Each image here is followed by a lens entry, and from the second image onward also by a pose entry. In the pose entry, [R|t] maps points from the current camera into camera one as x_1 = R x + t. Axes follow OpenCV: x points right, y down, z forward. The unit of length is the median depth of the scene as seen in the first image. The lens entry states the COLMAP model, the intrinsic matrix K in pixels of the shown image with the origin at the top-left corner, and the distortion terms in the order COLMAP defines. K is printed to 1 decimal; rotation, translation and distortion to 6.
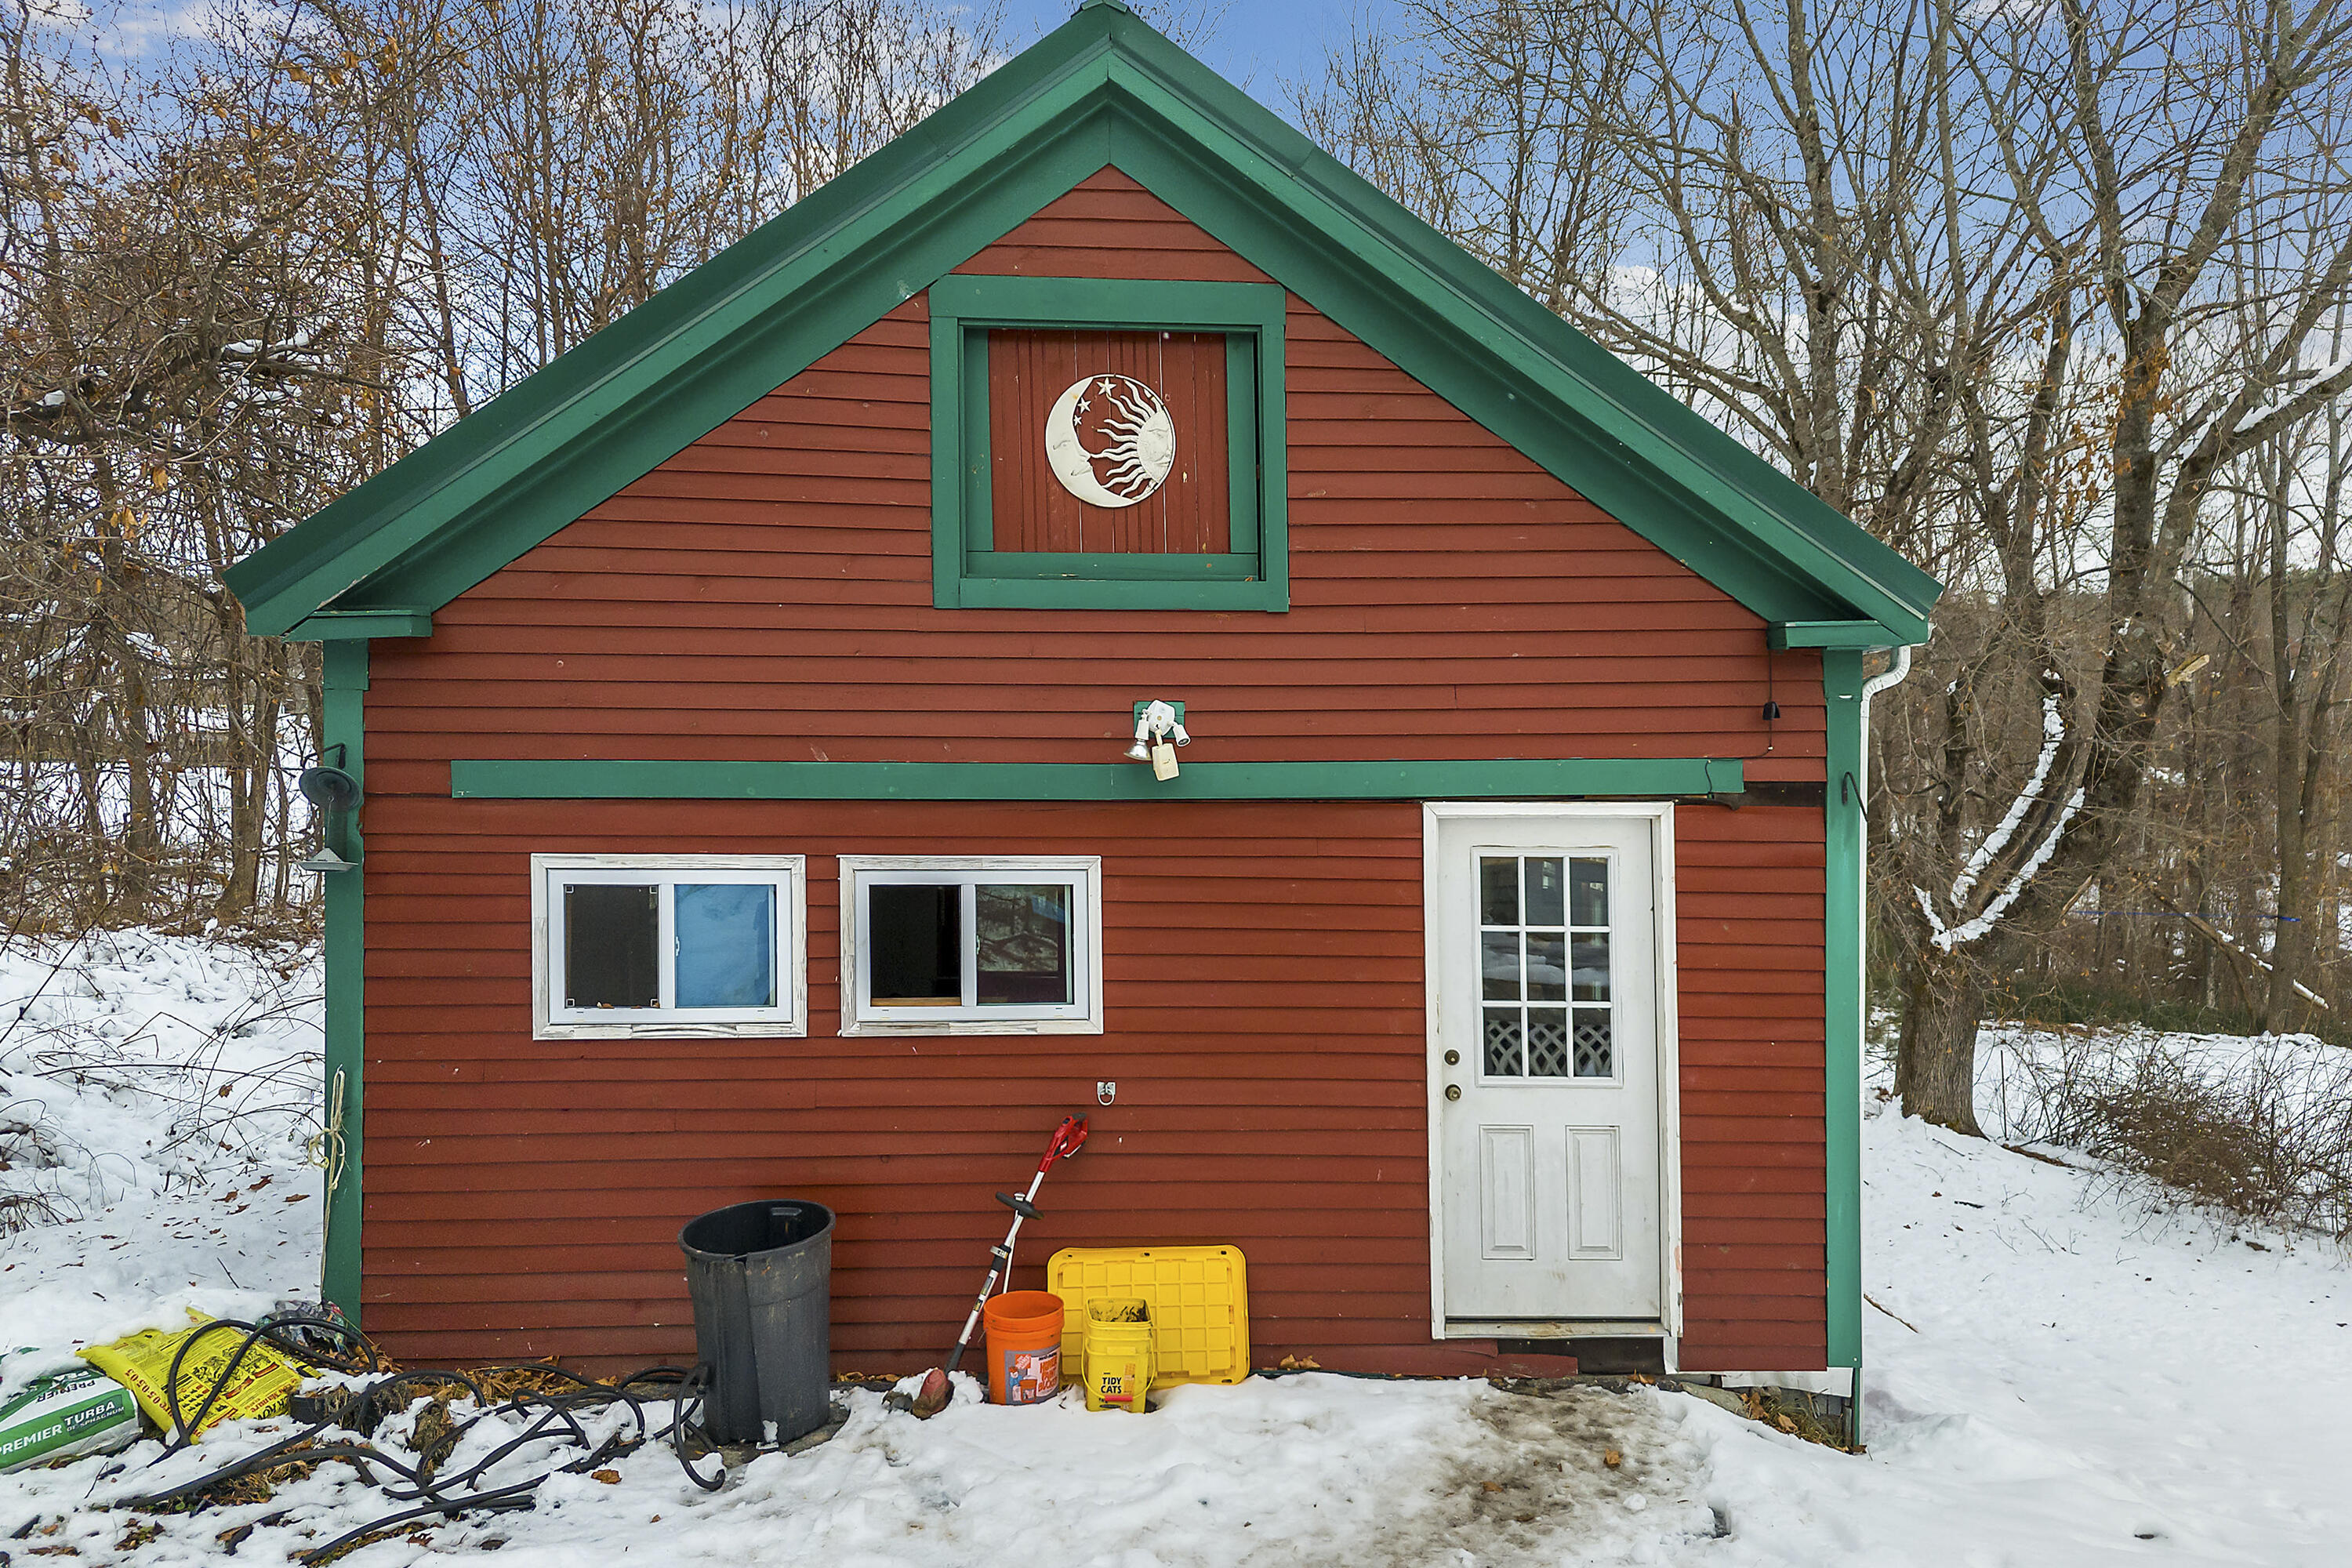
lens RADIAL K [[1761.4, 0, 1192.4], [0, 1761.4, 784.3], [0, 0, 1]] dist [0.115630, -0.094634]
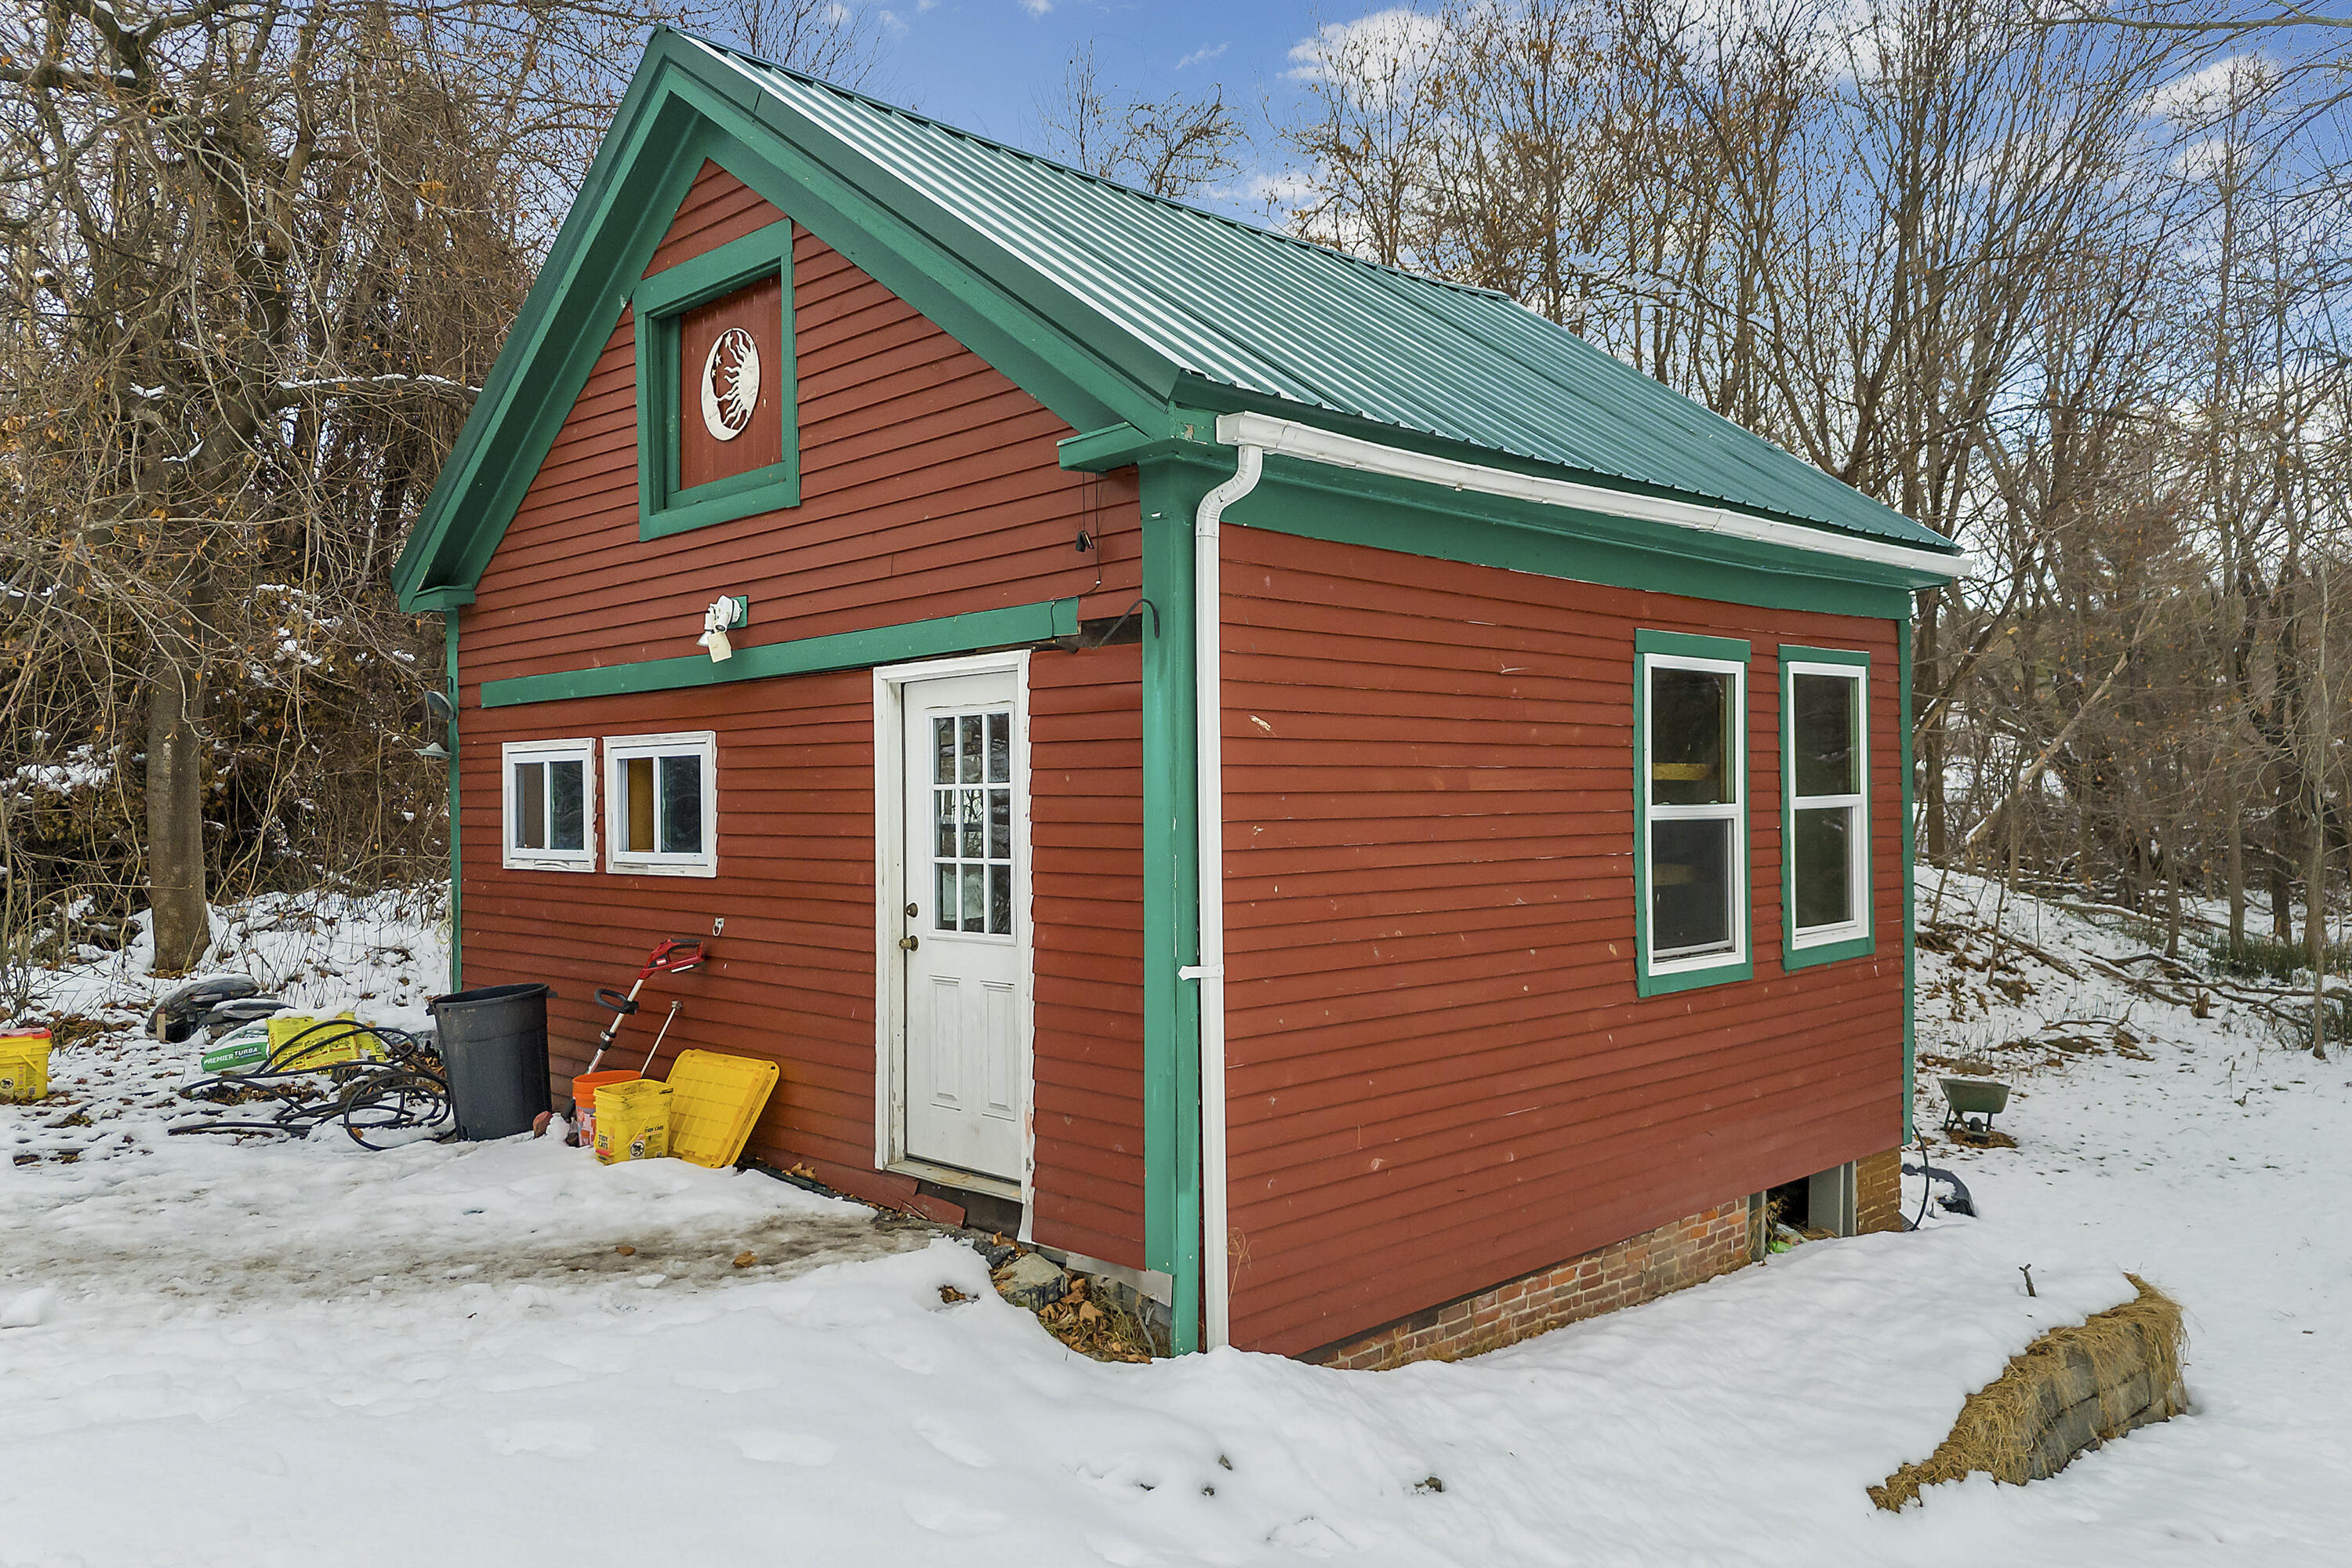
lens RADIAL K [[1761.4, 0, 1192.4], [0, 1761.4, 784.3], [0, 0, 1]] dist [0.115630, -0.094634]
pose [[0.650068, -0.023708, -0.759506, 1.073570], [0.013475, 0.999716, -0.019673, 0.105308], [0.759756, 0.002555, 0.650203, 0.454552]]
